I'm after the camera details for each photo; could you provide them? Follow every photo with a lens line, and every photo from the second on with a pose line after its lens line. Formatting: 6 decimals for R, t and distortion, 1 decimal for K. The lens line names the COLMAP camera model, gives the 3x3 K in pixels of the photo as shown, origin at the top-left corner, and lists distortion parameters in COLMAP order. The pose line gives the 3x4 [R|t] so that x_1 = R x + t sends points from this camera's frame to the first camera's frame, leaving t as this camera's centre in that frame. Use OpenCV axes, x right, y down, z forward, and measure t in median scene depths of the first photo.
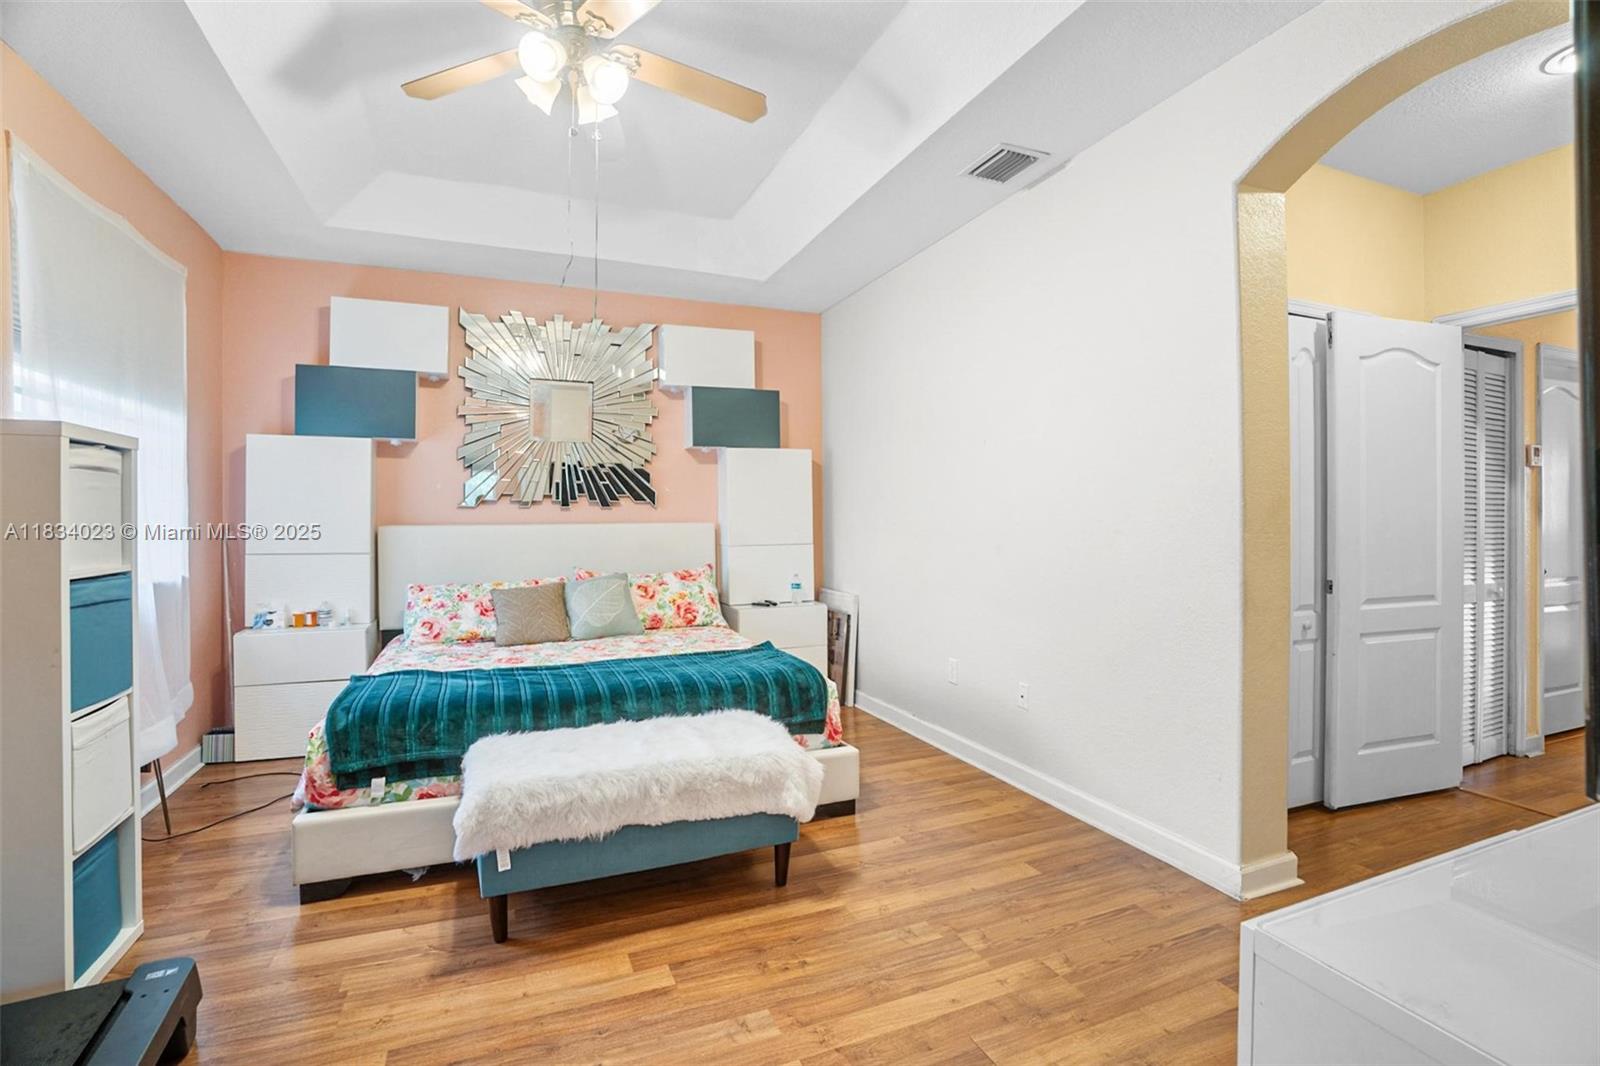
lens RADIAL K [[743.4, 0, 822.7], [0, 743.4, 526.5], [0, 0, 1]] dist [-0.044568, 0.012762]
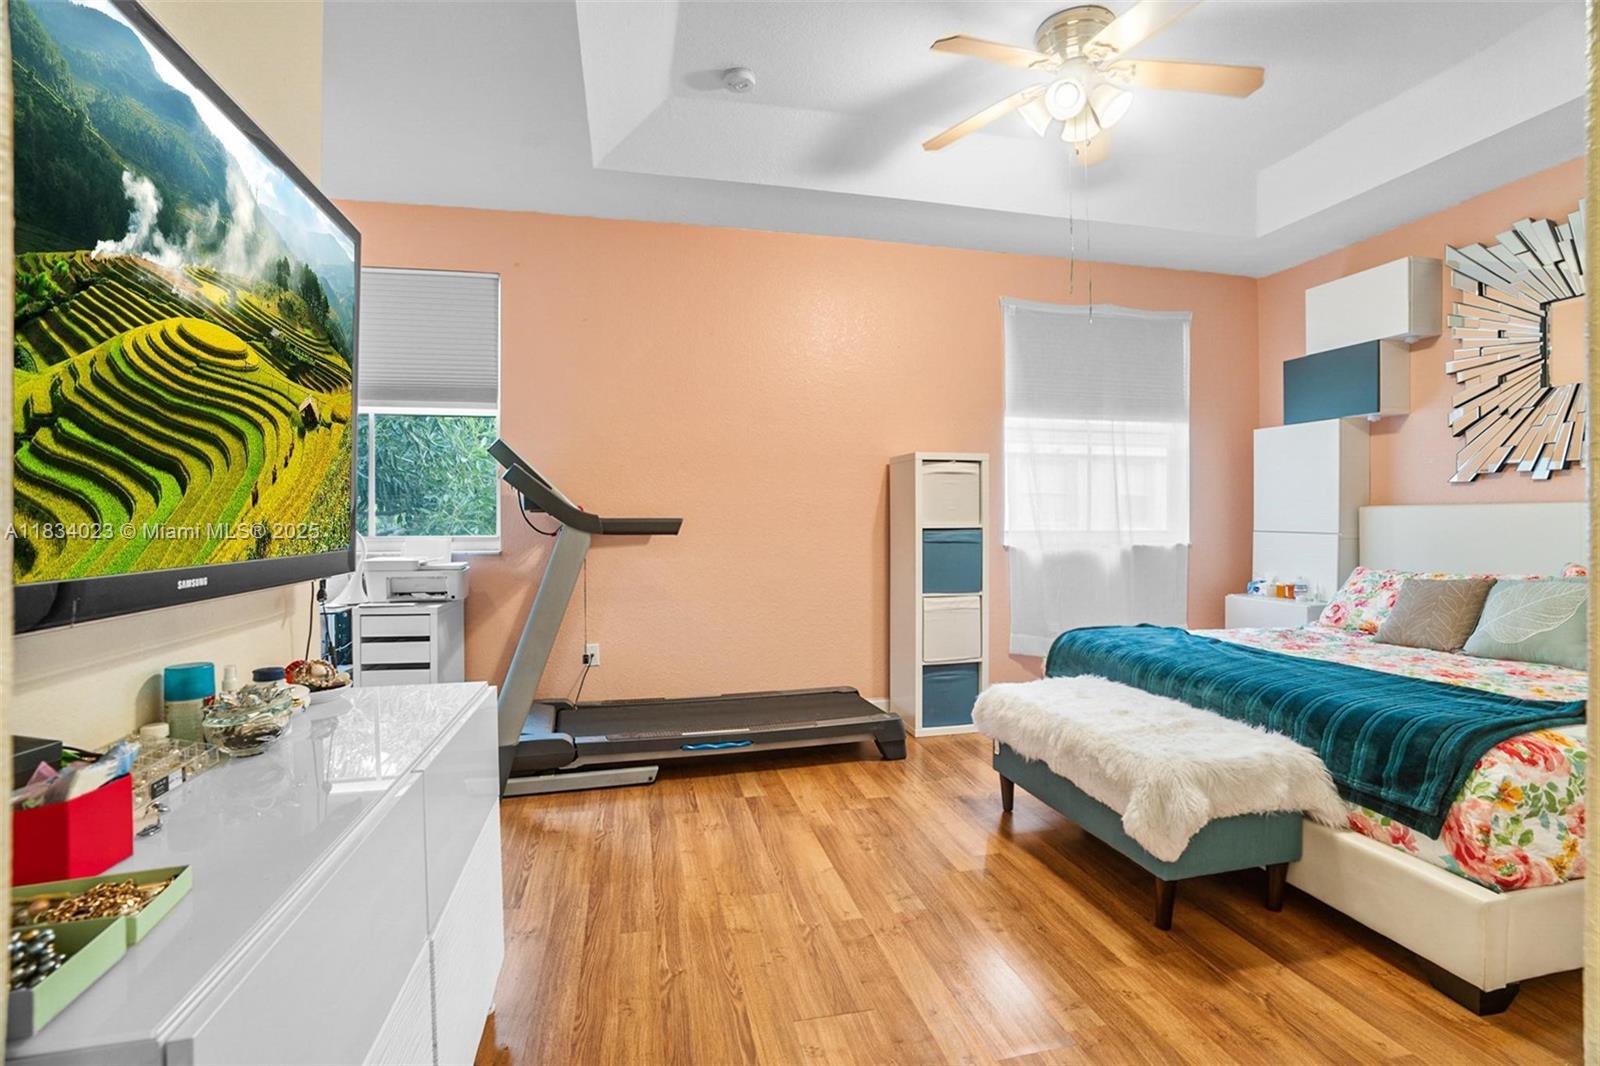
lens RADIAL K [[743.4, 0, 797.8], [0, 743.4, 520.1], [0, 0, 1]] dist [-0.044568, 0.012762]
pose [[-0.182510, 0.004046, -0.983196, 0.657129], [-0.007878, 0.999953, 0.005578, 0.024386], [0.983172, 0.008764, -0.182470, 0.599932]]
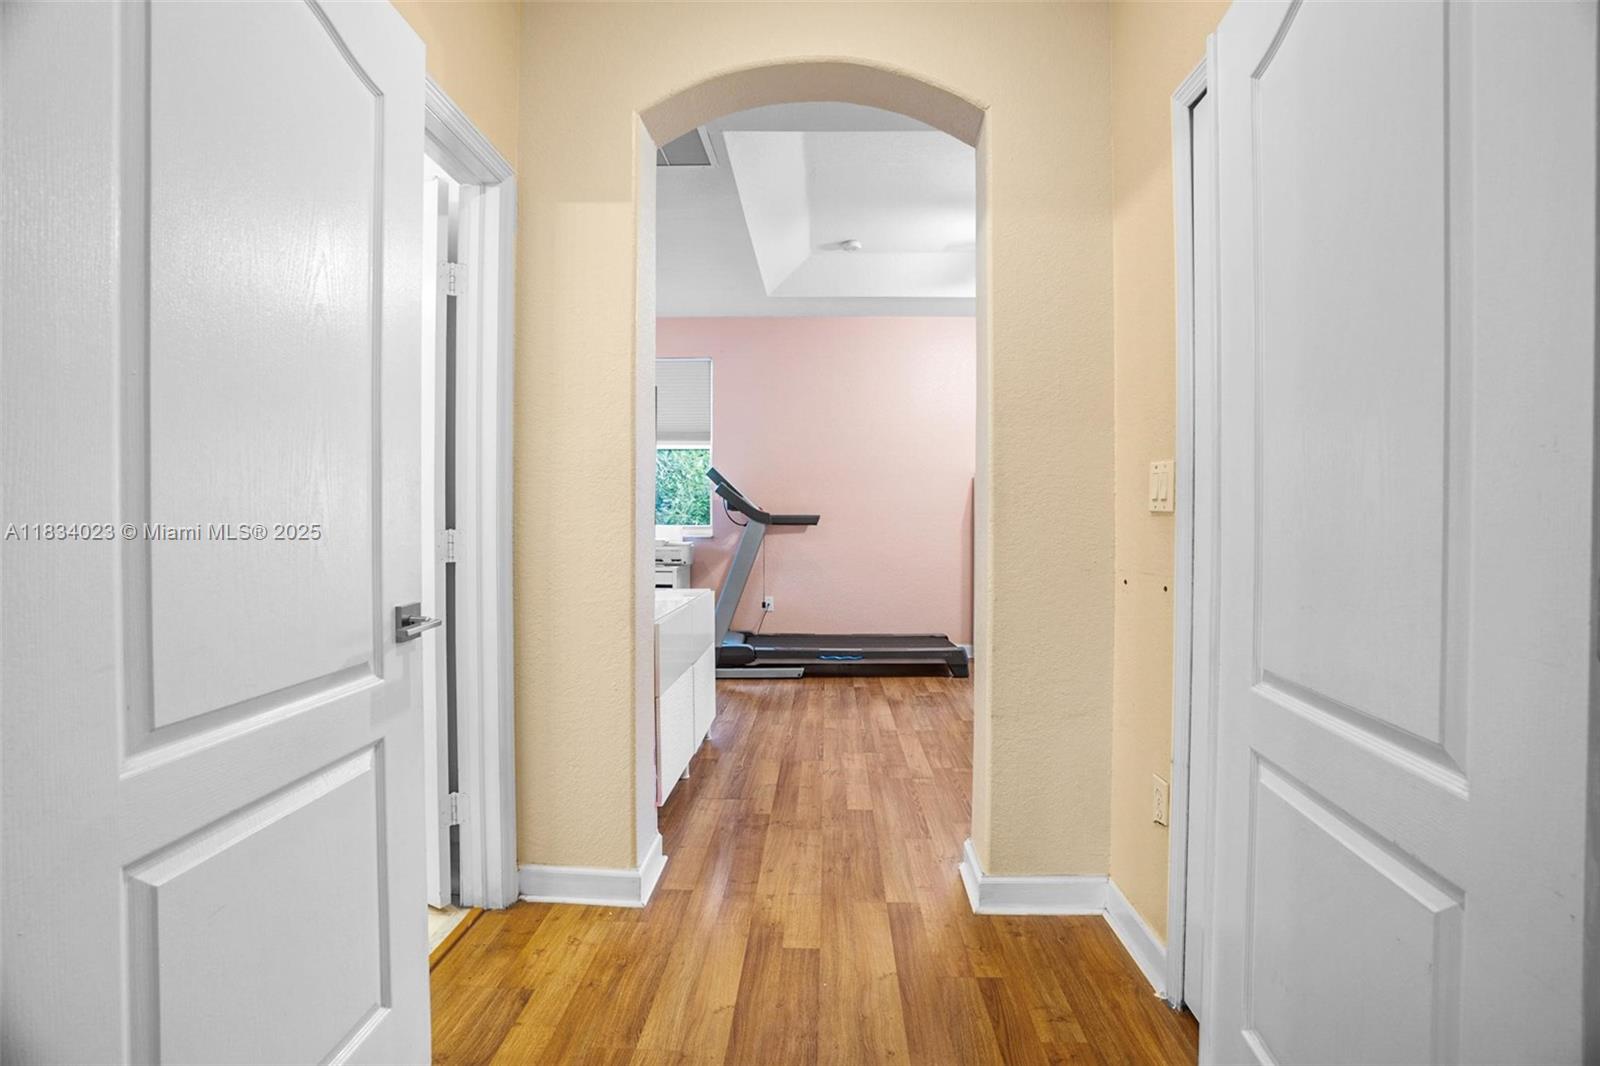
lens RADIAL K [[743.4, 0, 800.3], [0, 743.4, 526.4], [0, 0, 1]] dist [-0.044568, 0.012762]
pose [[-0.425662, 0.014389, -0.904768, 1.200751], [-0.010997, 0.999717, 0.021073, 0.019329], [0.904815, 0.018920, -0.425384, 0.925018]]
